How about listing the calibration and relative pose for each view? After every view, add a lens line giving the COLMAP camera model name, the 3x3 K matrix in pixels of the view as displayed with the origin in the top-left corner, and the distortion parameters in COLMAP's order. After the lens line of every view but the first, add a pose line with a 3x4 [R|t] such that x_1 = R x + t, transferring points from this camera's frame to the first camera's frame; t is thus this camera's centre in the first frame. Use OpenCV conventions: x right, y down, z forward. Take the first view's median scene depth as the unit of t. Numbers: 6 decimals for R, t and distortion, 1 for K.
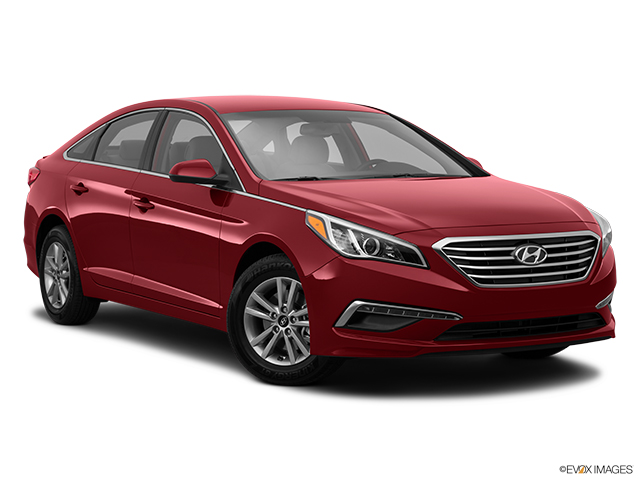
lens RADIAL K [[1291.1, 0, 320.1], [0, 1291.1, 240.8], [0, 0, 1]] dist [0.188842, 0.000000]
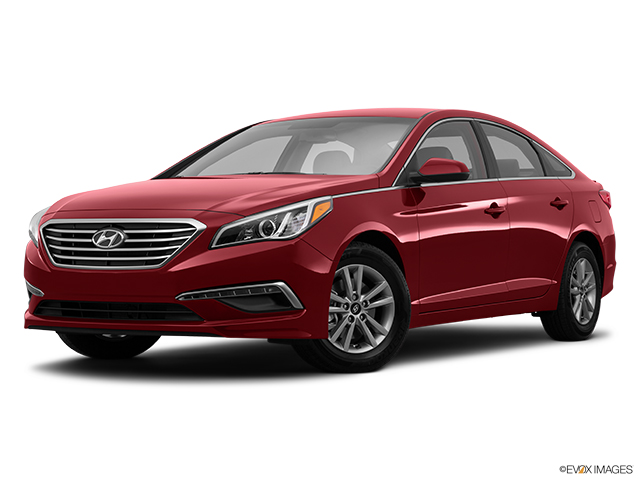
lens RADIAL K [[1291.1, 0, 320.4], [0, 1291.1, 245.0], [0, 0, 1]] dist [0.188842, 0.000000]
pose [[0.461488, 0.008350, -0.887107, 1.123038], [-0.064040, 0.997661, -0.023924, 0.029090], [0.884832, 0.067851, 0.460943, 0.677612]]
